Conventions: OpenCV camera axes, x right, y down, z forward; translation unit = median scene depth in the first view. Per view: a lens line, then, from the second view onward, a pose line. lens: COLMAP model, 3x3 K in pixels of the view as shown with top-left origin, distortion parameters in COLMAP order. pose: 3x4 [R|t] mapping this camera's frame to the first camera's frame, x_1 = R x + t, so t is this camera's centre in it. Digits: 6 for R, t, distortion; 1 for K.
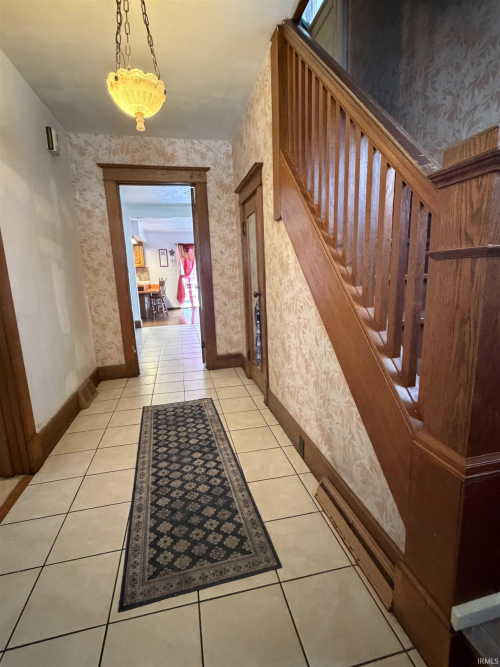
lens RADIAL K [[317.5, 0, 250.6], [0, 317.5, 334.1], [0, 0, 1]] dist [0.000303, -0.000008]
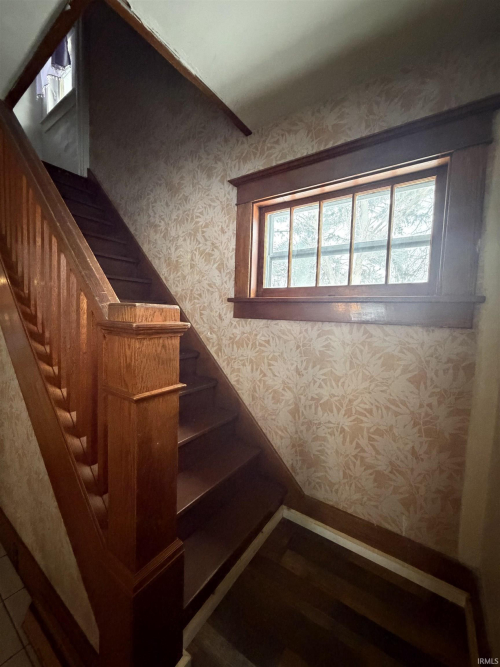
lens RADIAL K [[267.7, 0, 249.3], [0, 267.7, 332.3], [0, 0, 1]] dist [-0.012044, -0.000159]
pose [[0.735132, 0.021053, 0.677597, 0.150355], [0.064014, 0.992896, -0.100299, -0.158180], [-0.674895, 0.117109, 0.728562, -0.025682]]
